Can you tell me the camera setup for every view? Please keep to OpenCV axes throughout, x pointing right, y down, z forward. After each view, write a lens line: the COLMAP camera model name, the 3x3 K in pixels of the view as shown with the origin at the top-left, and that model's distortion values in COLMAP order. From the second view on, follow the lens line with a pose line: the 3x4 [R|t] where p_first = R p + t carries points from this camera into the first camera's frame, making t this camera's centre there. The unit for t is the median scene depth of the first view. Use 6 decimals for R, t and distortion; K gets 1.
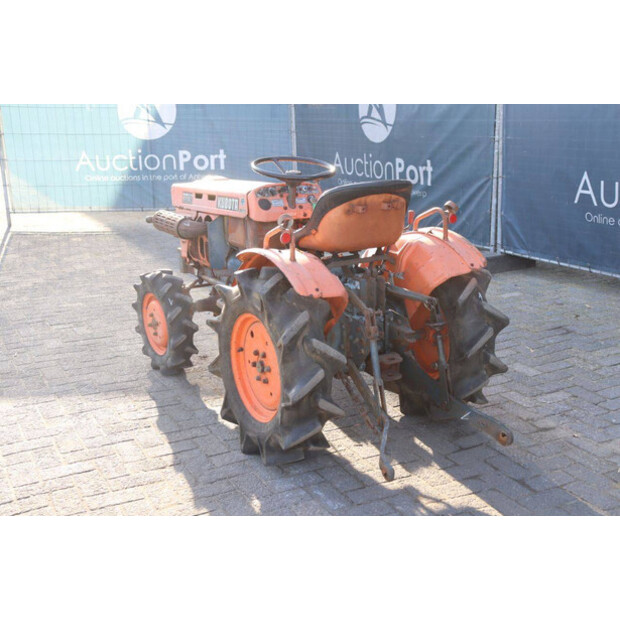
lens RADIAL K [[777.8, 0, 313.0], [0, 777.8, 309.6], [0, 0, 1]] dist [0.023837, 0.000000]
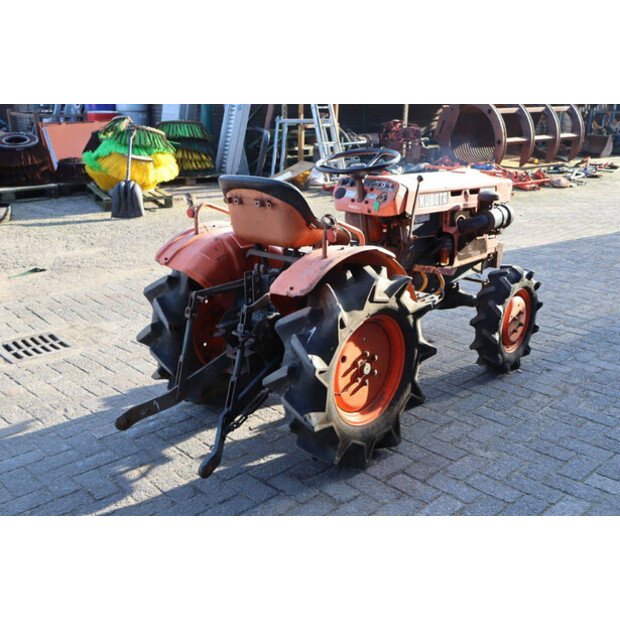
lens RADIAL K [[693.6, 0, 312.6], [0, 693.6, 309.6], [0, 0, 1]] dist [-0.033727, 0.000000]
pose [[0.276871, 0.292180, -0.915409, 0.890793], [-0.240507, 0.943400, 0.228372, -0.209049], [0.930322, 0.156933, 0.331471, 0.752554]]
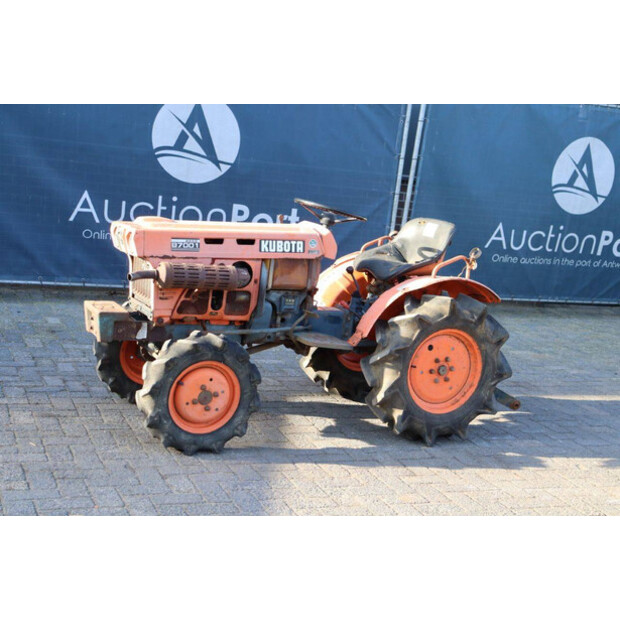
lens RADIAL K [[937.0, 0, 308.9], [0, 937.0, 297.7], [0, 0, 1]] dist [0.113408, 0.000000]
pose [[0.086741, -0.135986, 0.986906, -1.507466], [0.143686, 0.981990, 0.122680, -0.249318], [-0.985815, 0.131163, 0.104718, 0.991736]]
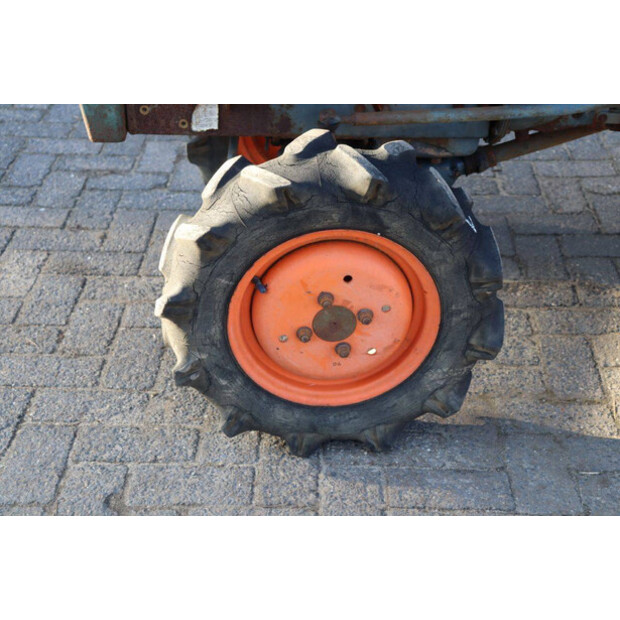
lens RADIAL K [[1067.2, 0, 309.2], [0, 1067.2, 312.5], [0, 0, 1]] dist [0.088027, 0.000000]
pose [[0.477633, -0.450730, 0.754128, -0.661179], [0.208013, 0.891980, 0.401375, -0.194021], [-0.853579, -0.034842, 0.519797, 1.023933]]
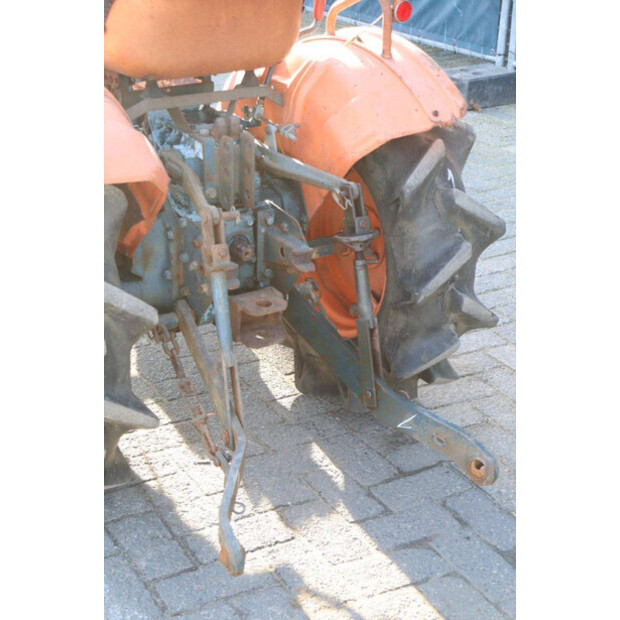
lens RADIAL K [[1155.5, 0, 304.1], [0, 1155.5, 311.8], [0, 0, 1]] dist [0.254868, 0.000000]
pose [[0.998144, 0.018381, 0.058064, 0.079987], [-0.026900, 0.988391, 0.149530, -0.040825], [-0.054642, -0.150814, 0.987051, 0.259275]]
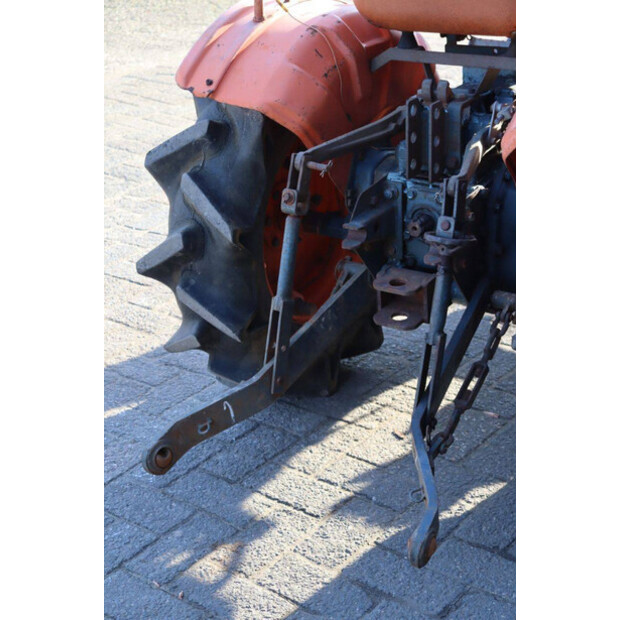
lens RADIAL K [[1246.2, 0, 310.2], [0, 1246.2, 311.3], [0, 0, 1]] dist [0.314742, 0.000000]
pose [[0.430965, 0.362992, -0.826139, 0.667530], [-0.203126, 0.931050, 0.303125, -0.129565], [0.879209, 0.037174, 0.474983, 0.577988]]
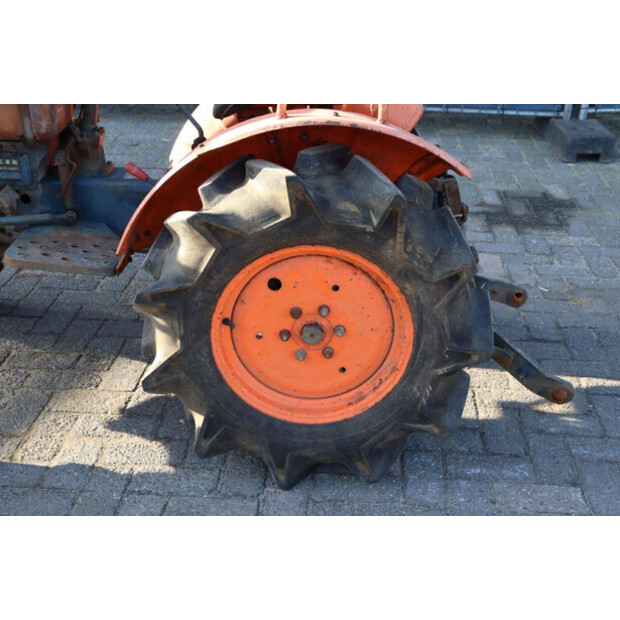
lens RADIAL K [[813.8, 0, 312.6], [0, 813.8, 308.5], [0, 0, 1]] dist [0.058705, 0.000000]
pose [[0.519233, -0.355130, 0.777355, -0.488650], [0.189655, 0.934778, 0.300368, -0.111937], [-0.833324, -0.008532, 0.552720, 0.649513]]
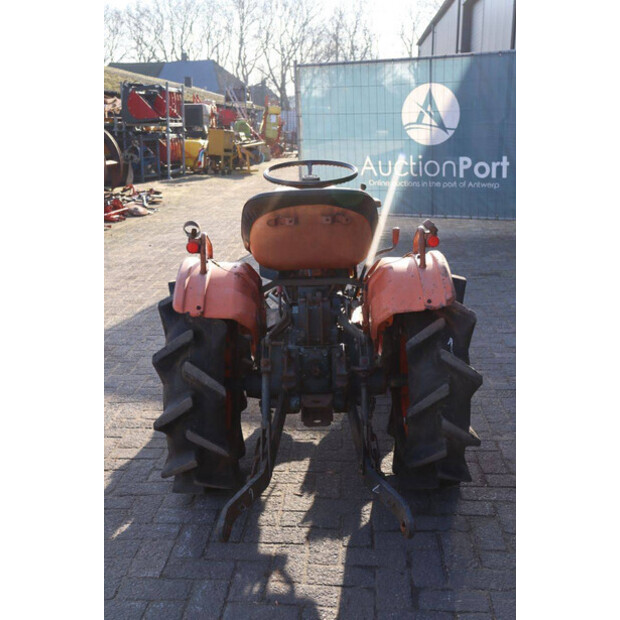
lens RADIAL K [[777.8, 0, 305.3], [0, 777.8, 314.3], [0, 0, 1]] dist [0.023837, 0.000000]
pose [[0.855887, 0.118674, -0.503363, 0.479701], [-0.120816, 0.992265, 0.028510, -0.049971], [0.502853, 0.036413, 0.863605, 0.255687]]
